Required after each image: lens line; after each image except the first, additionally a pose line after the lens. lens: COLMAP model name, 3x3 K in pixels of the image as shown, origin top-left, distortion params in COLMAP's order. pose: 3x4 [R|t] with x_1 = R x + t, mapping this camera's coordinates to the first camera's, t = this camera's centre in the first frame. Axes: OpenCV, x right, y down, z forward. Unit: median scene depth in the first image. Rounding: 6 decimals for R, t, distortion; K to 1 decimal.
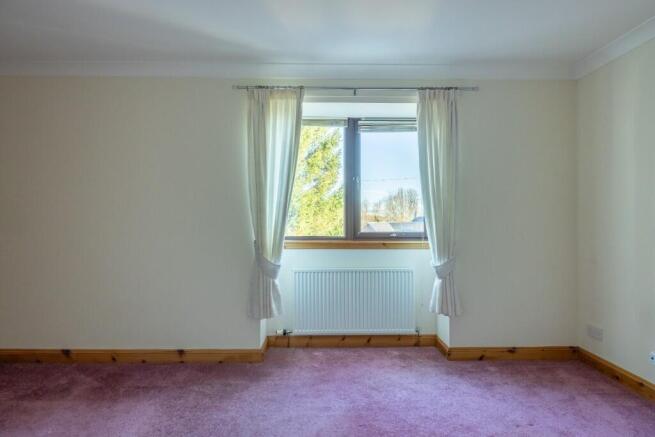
lens RADIAL K [[382.2, 0, 323.6], [0, 382.2, 215.7], [0, 0, 1]] dist [0.007188, -0.001174]
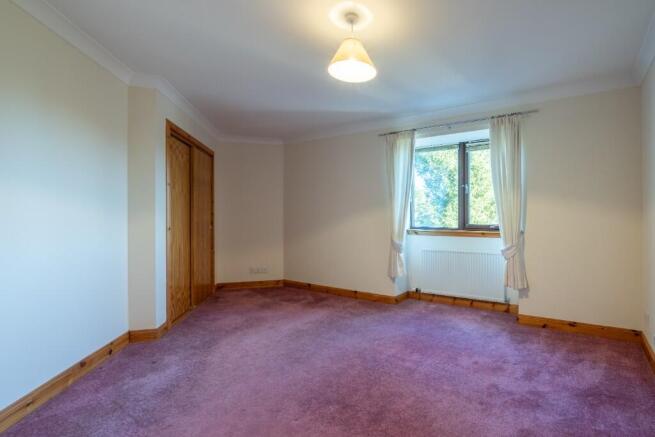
lens RADIAL K [[265.6, 0, 341.5], [0, 265.6, 214.8], [0, 0, 1]] dist [-0.005168, -0.000369]
pose [[0.848462, -0.004727, -0.529236, 0.256608], [0.008518, 0.999953, 0.004724, -0.000134], [0.529188, -0.008516, 0.848462, -0.063328]]
